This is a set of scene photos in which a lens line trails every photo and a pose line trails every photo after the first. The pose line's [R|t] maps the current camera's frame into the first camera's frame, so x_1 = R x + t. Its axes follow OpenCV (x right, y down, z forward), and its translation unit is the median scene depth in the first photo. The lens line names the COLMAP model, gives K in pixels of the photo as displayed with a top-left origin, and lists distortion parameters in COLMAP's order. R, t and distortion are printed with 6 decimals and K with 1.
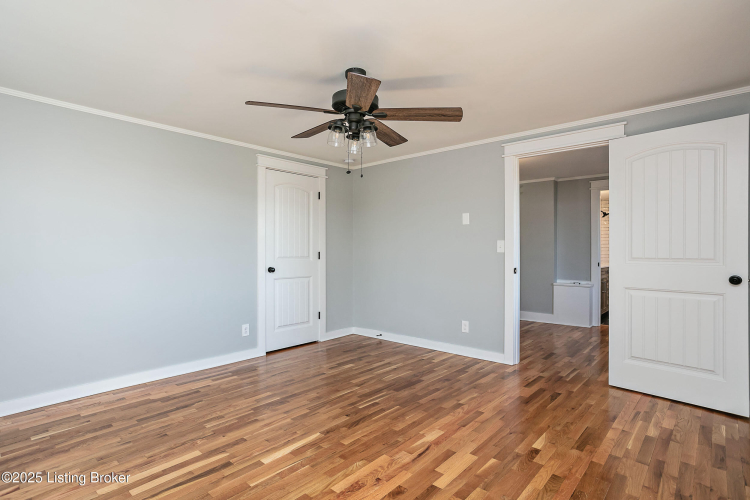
lens RADIAL K [[366.1, 0, 375.0], [0, 366.1, 250.0], [0, 0, 1]] dist [-0.017135, 0.000738]
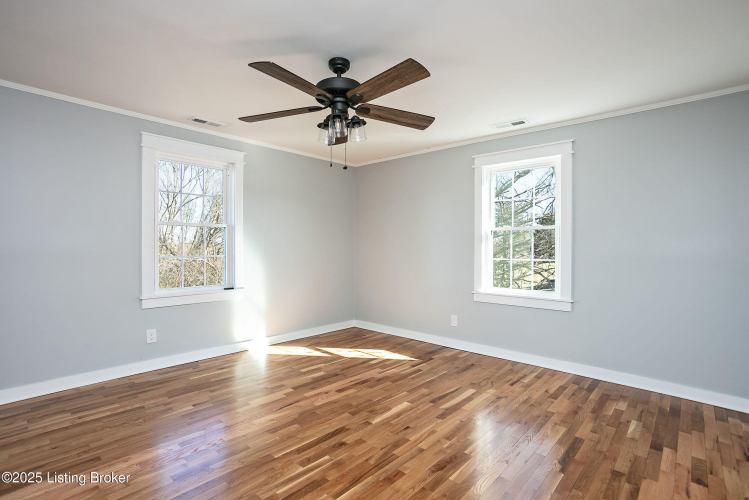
lens RADIAL K [[365.6, 0, 374.5], [0, 365.6, 250.0], [0, 0, 1]] dist [-0.017135, 0.000738]
pose [[-0.999945, -0.005985, 0.008578, -0.158899], [-0.005930, 0.999962, 0.006410, 0.004793], [-0.008616, 0.006358, -0.999943, 1.967887]]
